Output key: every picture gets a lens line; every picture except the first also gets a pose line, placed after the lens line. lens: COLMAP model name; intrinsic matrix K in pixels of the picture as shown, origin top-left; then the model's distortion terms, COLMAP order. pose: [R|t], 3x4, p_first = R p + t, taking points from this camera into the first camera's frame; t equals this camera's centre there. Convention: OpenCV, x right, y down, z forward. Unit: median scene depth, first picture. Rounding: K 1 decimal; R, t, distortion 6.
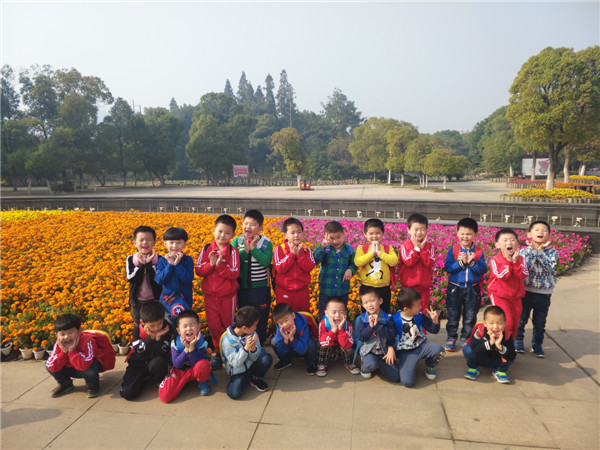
lens RADIAL K [[448.5, 0, 297.0], [0, 448.5, 223.7], [0, 0, 1]] dist [0.008670, 0.004523]
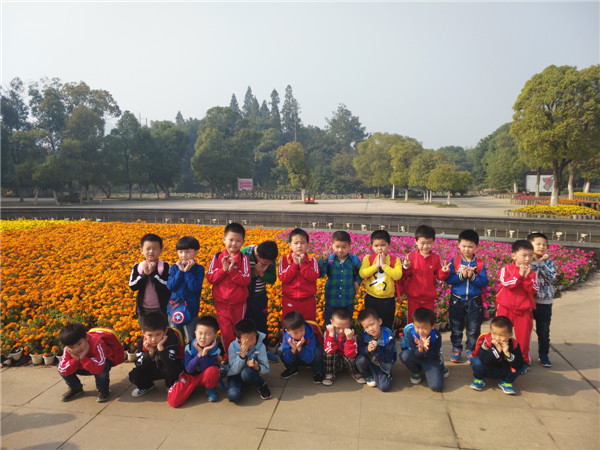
lens RADIAL K [[448.5, 0, 297.0], [0, 448.5, 223.7], [0, 0, 1]] dist [0.008670, 0.004523]
pose [[0.999902, 0.011698, -0.007651, -0.001214], [-0.011929, 0.999452, -0.030867, 0.000996], [0.007286, 0.030955, 0.999494, -0.002103]]
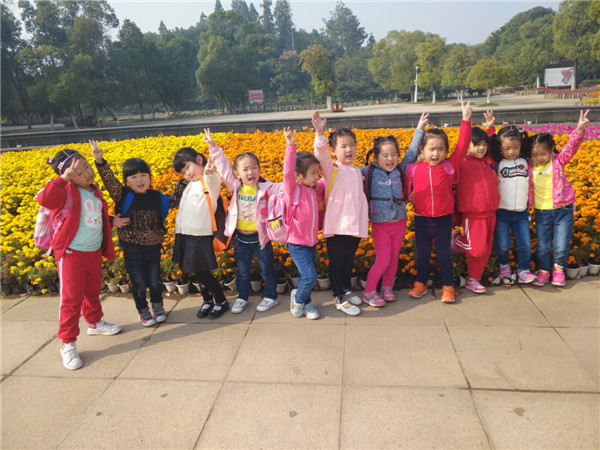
lens RADIAL K [[448.5, 0, 297.0], [0, 448.5, 223.7], [0, 0, 1]] dist [0.008670, 0.004523]
pose [[0.998440, -0.054043, 0.014038, -0.142466], [0.051149, 0.986079, 0.158216, 0.005692], [-0.022393, -0.157251, 0.987305, 0.024818]]
